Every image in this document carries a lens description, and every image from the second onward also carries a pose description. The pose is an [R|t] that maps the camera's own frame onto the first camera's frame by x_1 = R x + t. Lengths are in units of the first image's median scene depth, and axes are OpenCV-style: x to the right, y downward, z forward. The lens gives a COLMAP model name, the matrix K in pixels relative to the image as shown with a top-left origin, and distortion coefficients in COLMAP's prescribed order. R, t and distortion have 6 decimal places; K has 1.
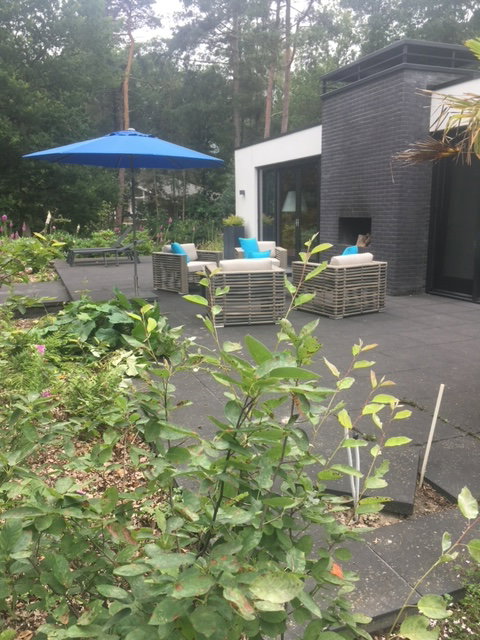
lens RADIAL K [[539.4, 0, 240.0], [0, 539.4, 320.0], [0, 0, 1]] dist [0.066521, -0.062692]
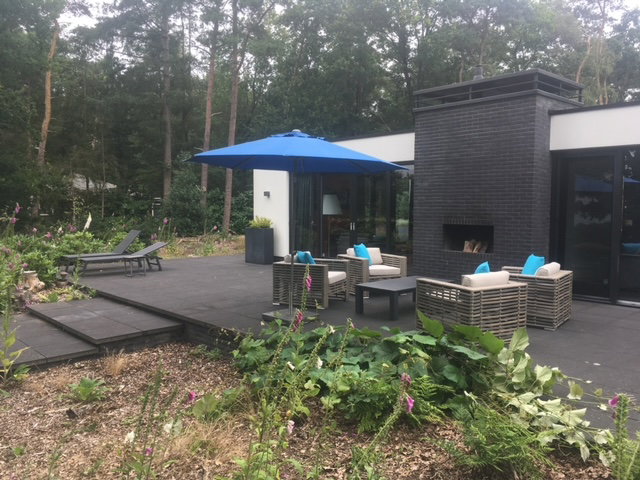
lens RADIAL K [[539.4, 0, 319.3], [0, 539.4, 235.8], [0, 0, 1]] dist [0.066521, -0.062692]
pose [[0.927576, -0.004462, 0.373609, -0.421135], [0.058593, 0.989294, -0.133655, -0.046518], [-0.369013, 0.145866, 0.917907, 0.159564]]
